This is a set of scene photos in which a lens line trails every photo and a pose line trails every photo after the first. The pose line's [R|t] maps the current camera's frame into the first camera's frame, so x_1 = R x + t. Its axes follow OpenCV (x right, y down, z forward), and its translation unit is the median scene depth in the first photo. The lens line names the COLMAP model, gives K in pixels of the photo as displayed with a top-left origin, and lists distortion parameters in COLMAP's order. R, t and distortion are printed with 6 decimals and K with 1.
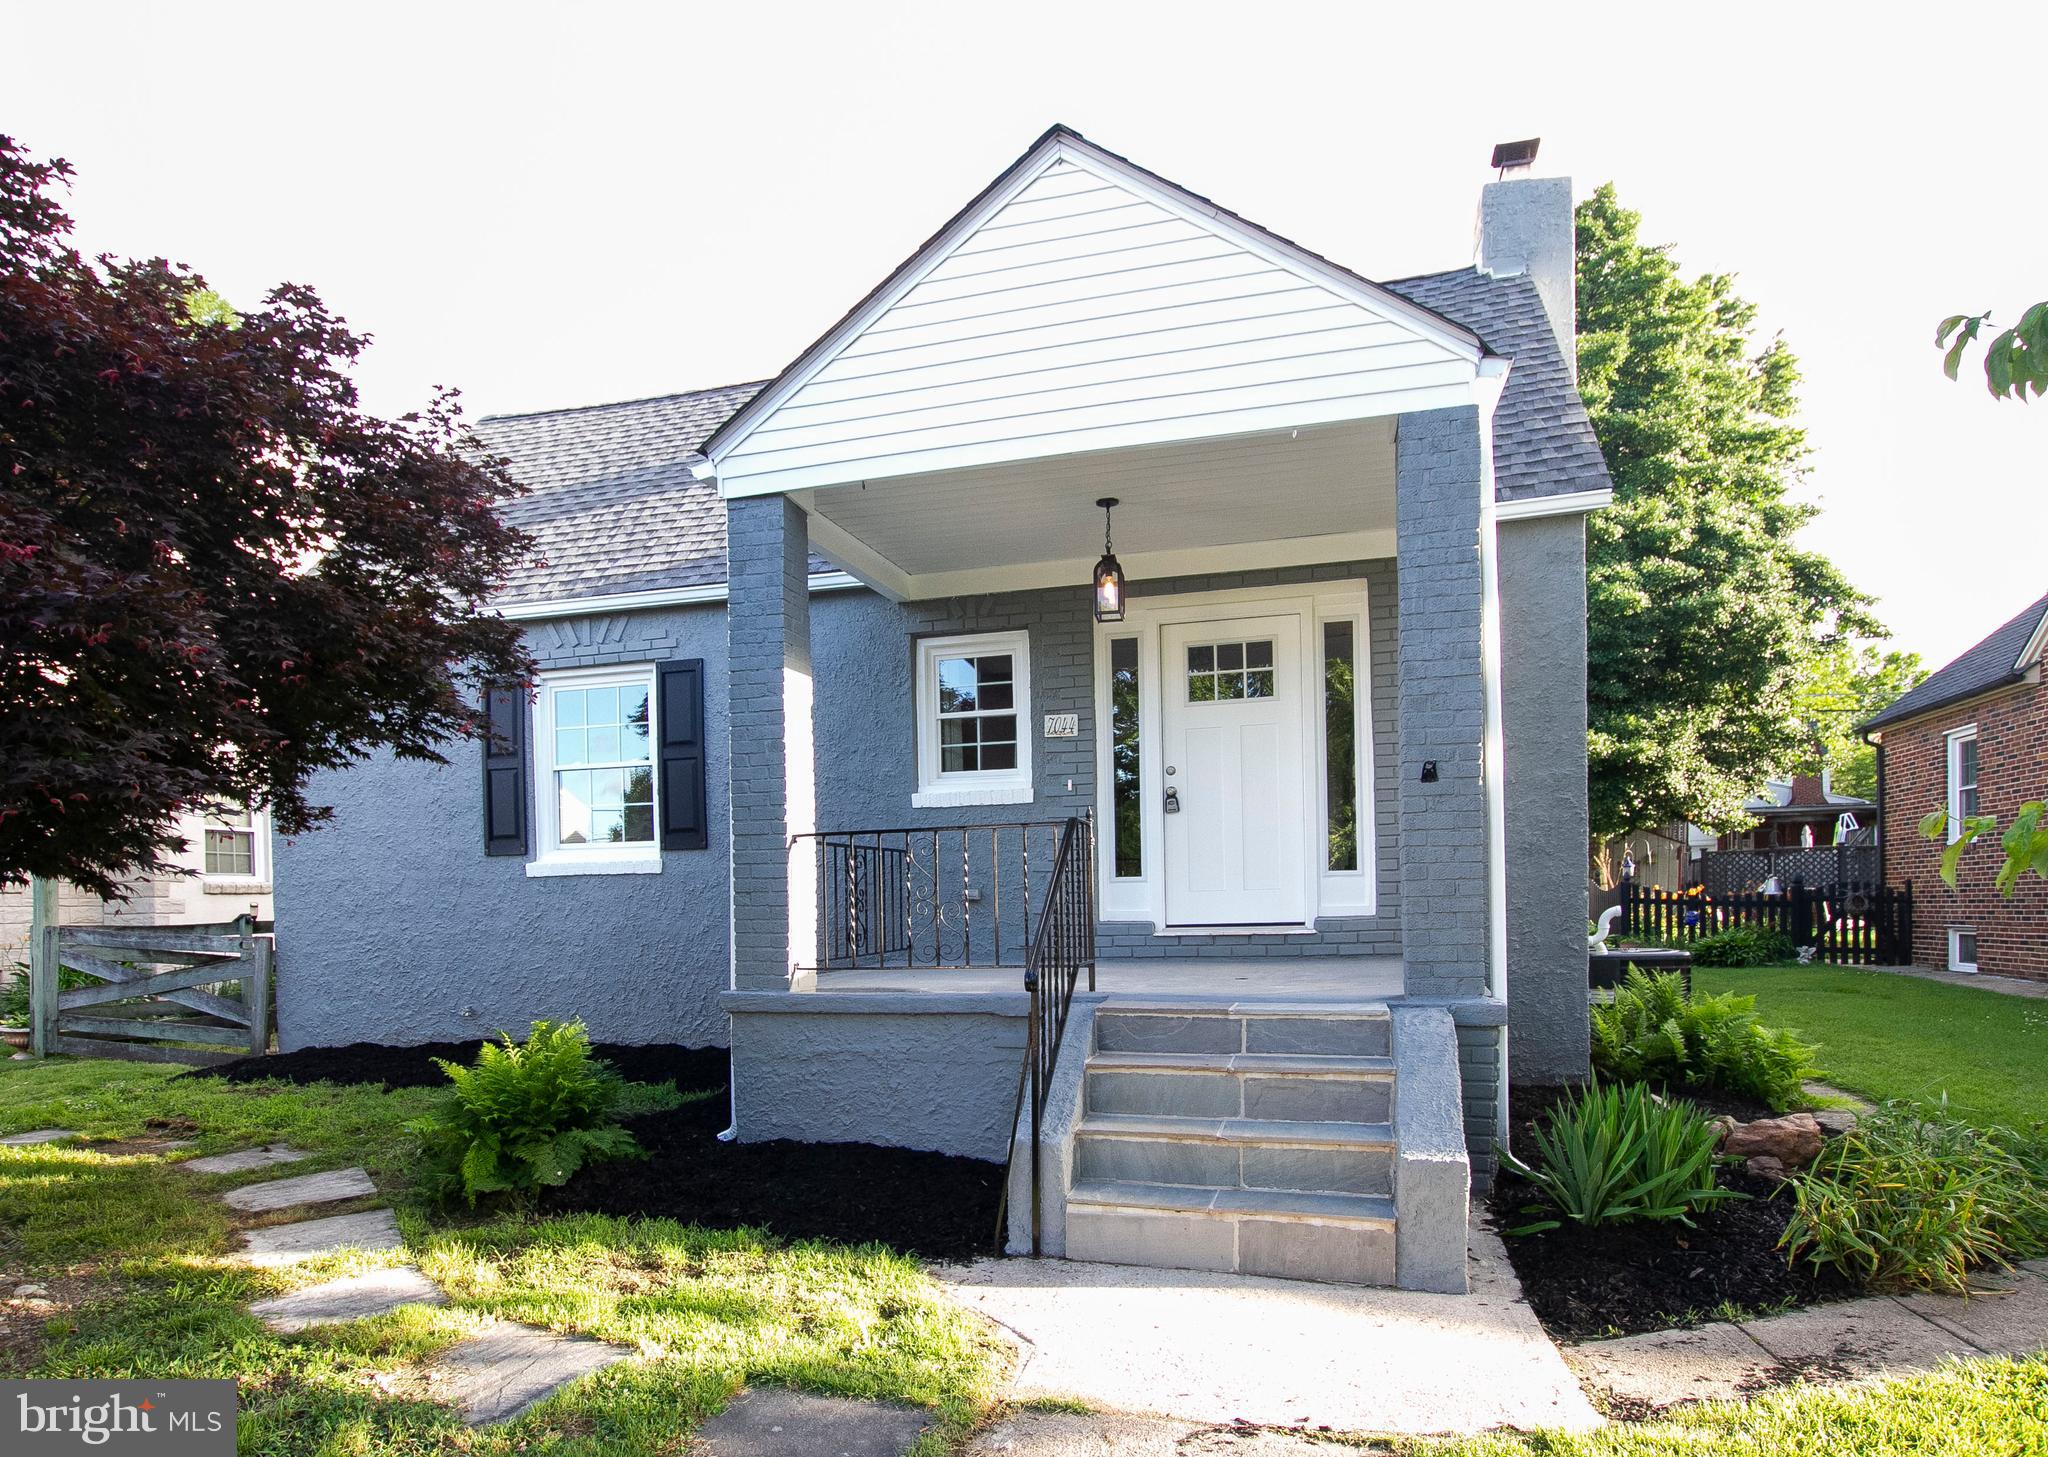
lens RADIAL K [[1128.2, 0, 1025.3], [0, 1128.2, 717.7], [0, 0, 1]] dist [-0.020877, 0.000571]
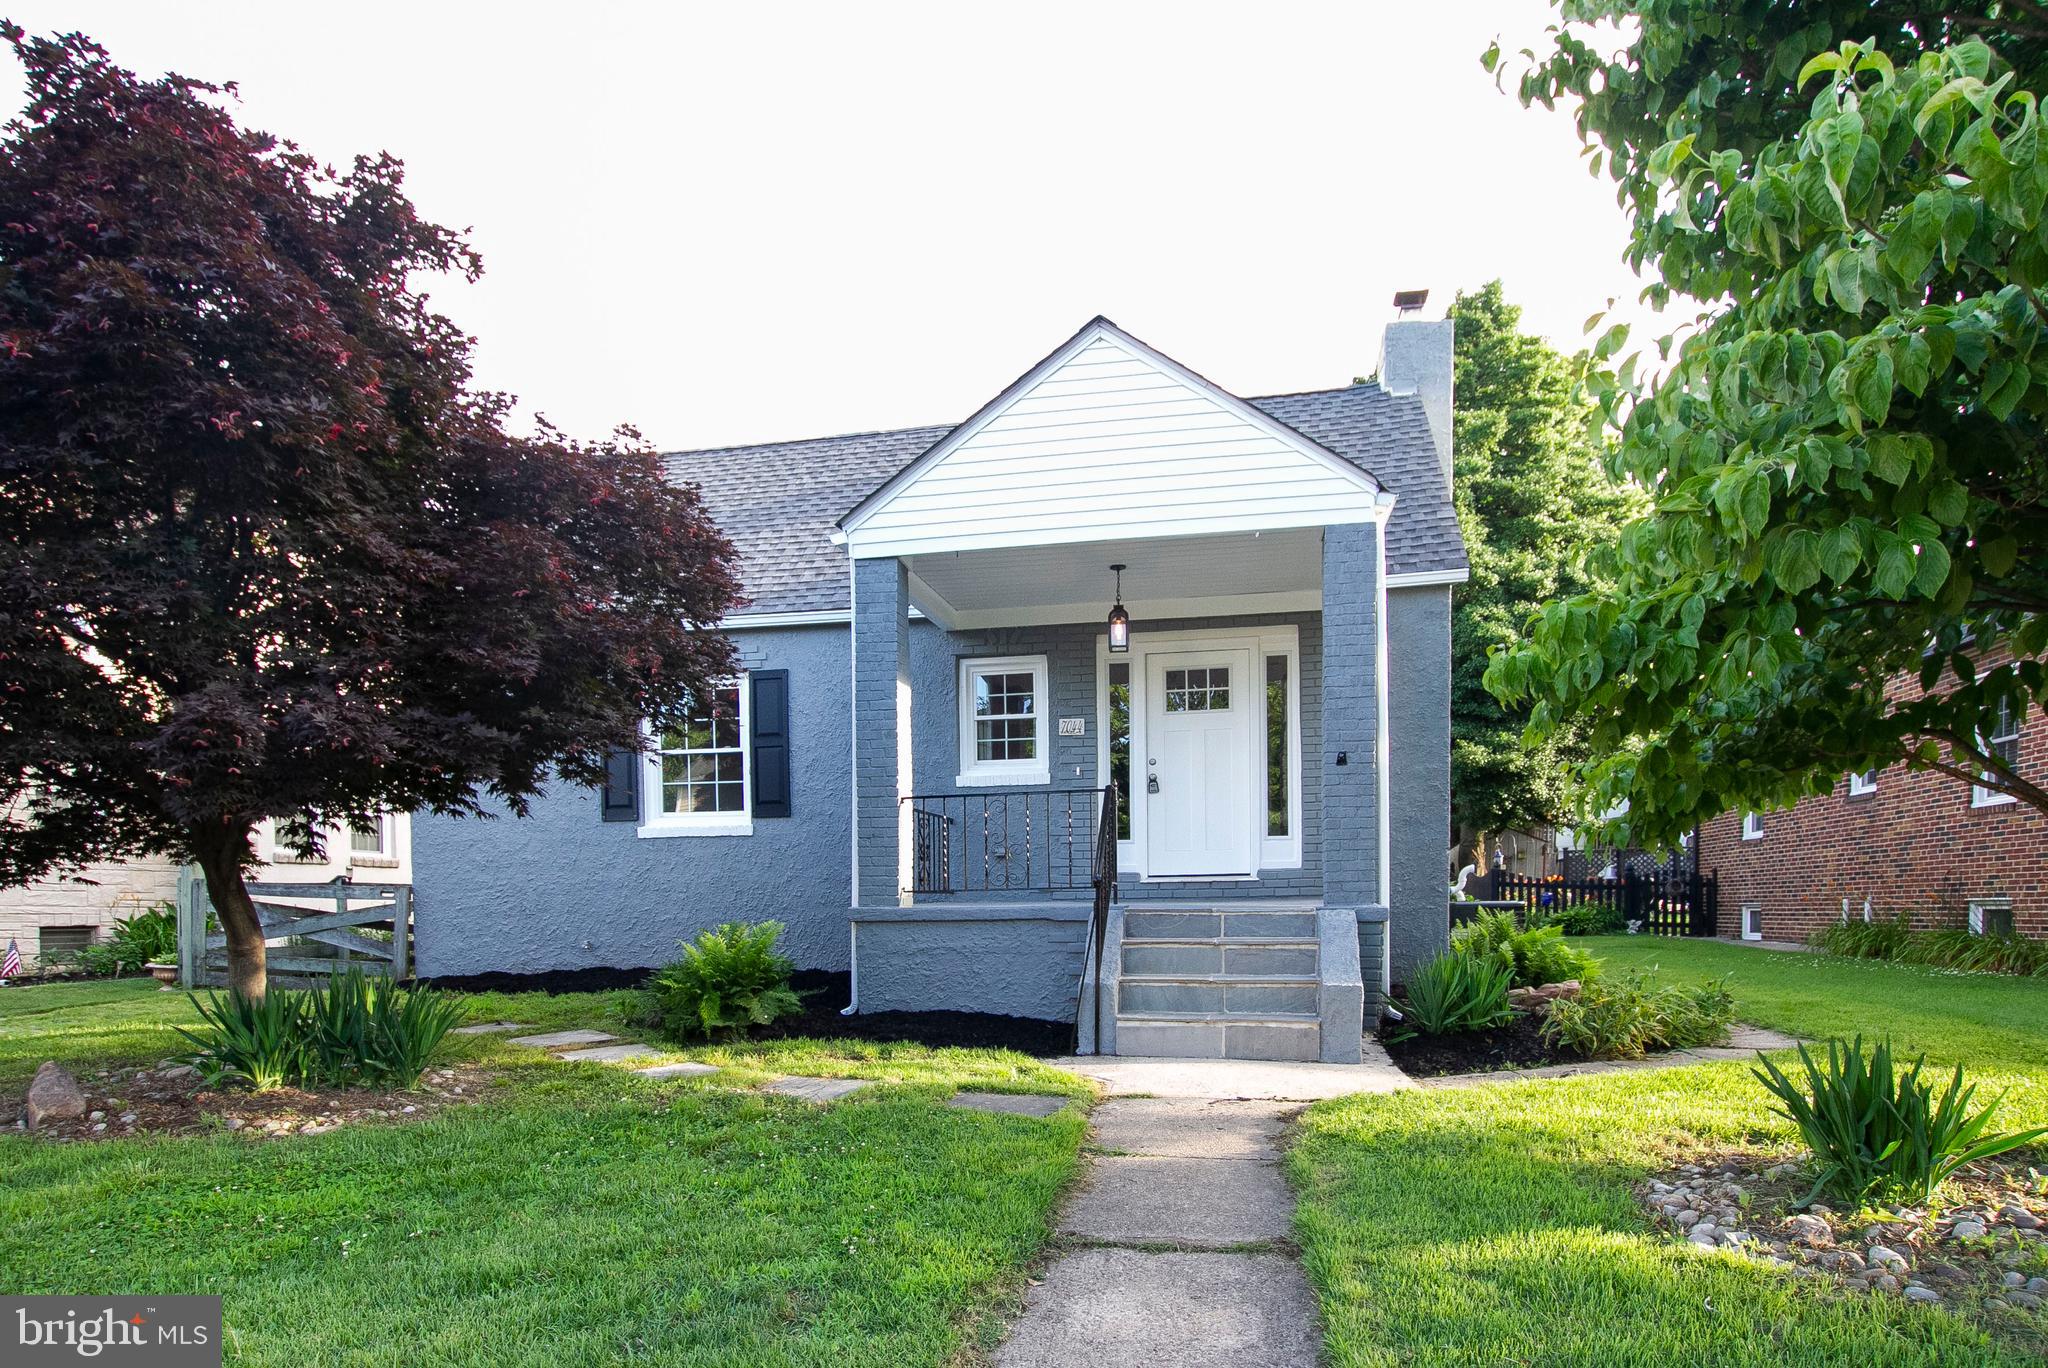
lens RADIAL K [[1077.3, 0, 1022.6], [0, 1077.3, 696.0], [0, 0, 1]] dist [-0.021694, -0.000739]
pose [[0.997954, 0.023975, 0.059266, -0.107329], [-0.022246, 0.999312, -0.029667, 0.010156], [-0.059937, 0.028288, 0.997801, -0.287554]]
